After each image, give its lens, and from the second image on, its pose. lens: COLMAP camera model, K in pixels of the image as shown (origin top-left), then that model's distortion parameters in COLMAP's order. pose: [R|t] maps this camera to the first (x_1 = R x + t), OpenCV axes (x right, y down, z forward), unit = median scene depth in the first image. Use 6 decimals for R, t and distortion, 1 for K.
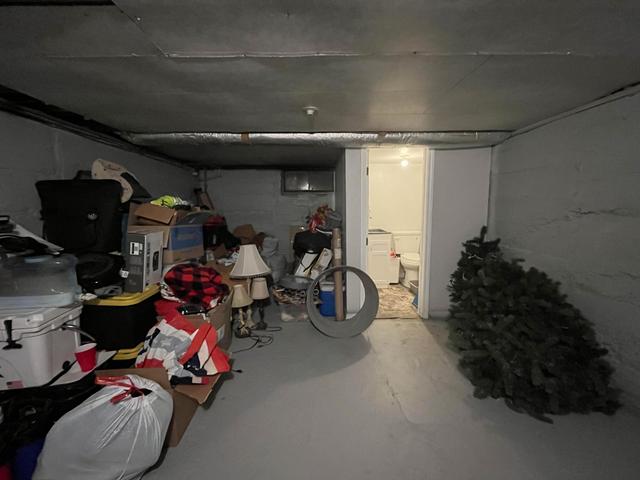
lens RADIAL K [[266.8, 0, 316.9], [0, 266.8, 240.3], [0, 0, 1]] dist [-0.000160, -0.000765]
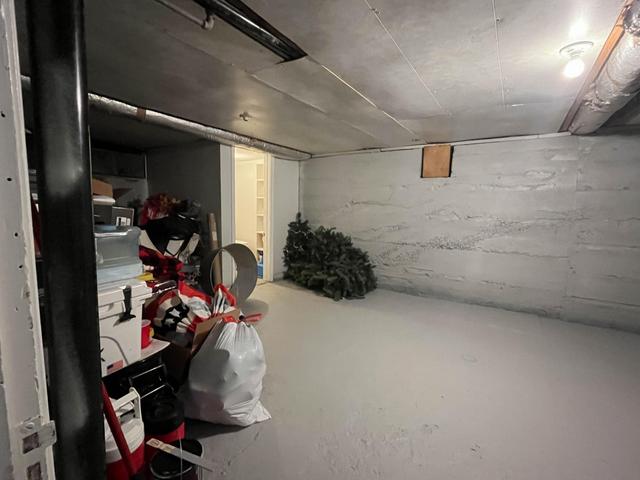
lens RADIAL K [[275.1, 0, 327.1], [0, 275.1, 234.4], [0, 0, 1]] dist [-0.001444, -0.000322]
pose [[0.586796, -0.057934, 0.807660, -0.569962], [0.072268, 0.997204, 0.019024, 0.054259], [-0.806503, 0.047205, 0.589342, -0.050630]]
